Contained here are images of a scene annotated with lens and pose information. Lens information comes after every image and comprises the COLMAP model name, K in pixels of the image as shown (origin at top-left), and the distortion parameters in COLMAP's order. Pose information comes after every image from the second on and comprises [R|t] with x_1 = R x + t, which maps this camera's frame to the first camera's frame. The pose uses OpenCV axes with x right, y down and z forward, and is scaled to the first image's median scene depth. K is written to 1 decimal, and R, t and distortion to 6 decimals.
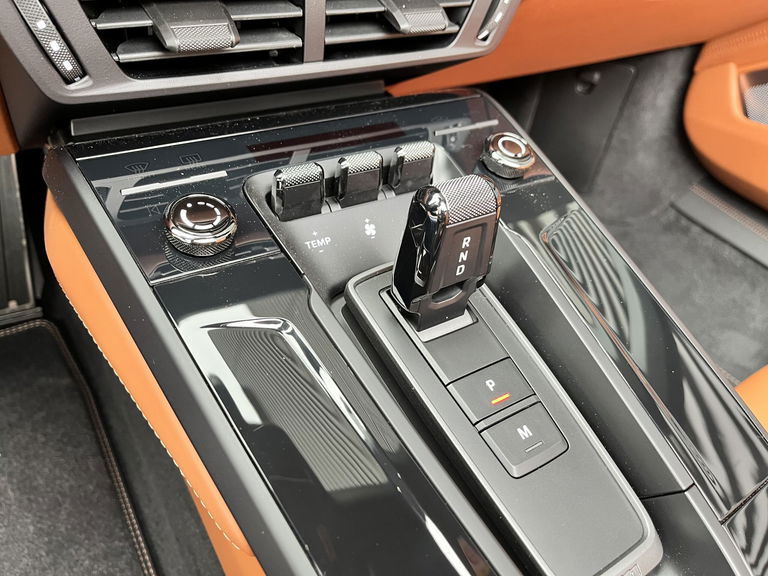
lens RADIAL K [[606.3, 0, 384.0], [0, 606.3, 288.0], [0, 0, 1]] dist [-0.026932, -0.003702]
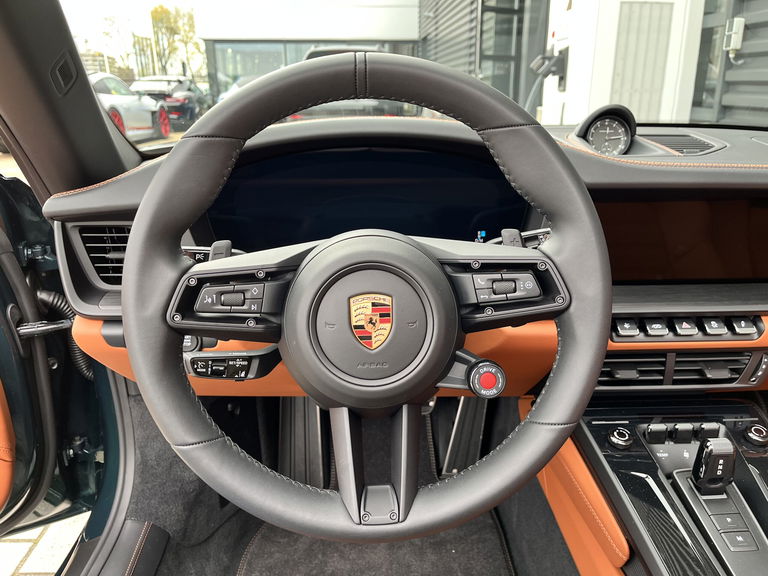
lens RADIAL K [[580.8, 0, 384.0], [0, 580.8, 288.0], [0, 0, 1]] dist [0.055525, -0.090179]
pose [[0.844271, 0.049042, -0.533667, 0.183281], [-0.251599, 0.915512, -0.313902, 0.350120], [0.473184, 0.399289, 0.785280, -1.775922]]
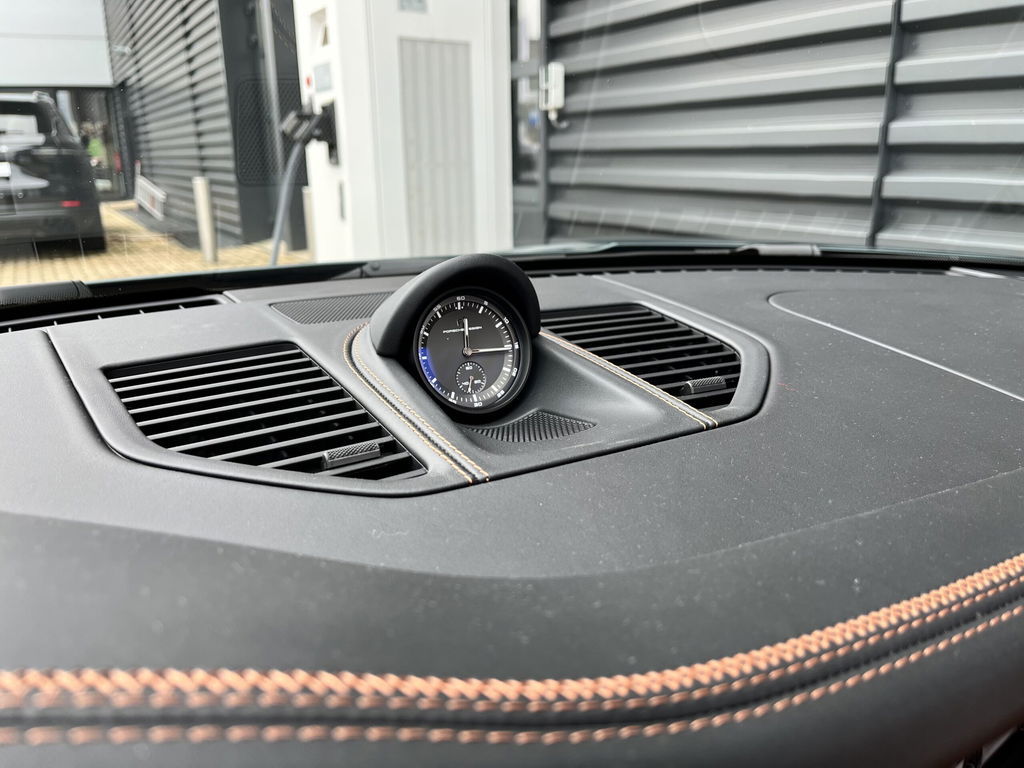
lens RADIAL K [[785.2, 0, 512.0], [0, 785.2, 384.0], [0, 0, 1]] dist [0.006204, -0.005641]
pose [[0.989512, -0.108723, -0.095109, -0.334423], [0.061734, 0.913544, -0.402027, -1.099354], [0.130595, 0.391939, 0.910675, -0.252138]]
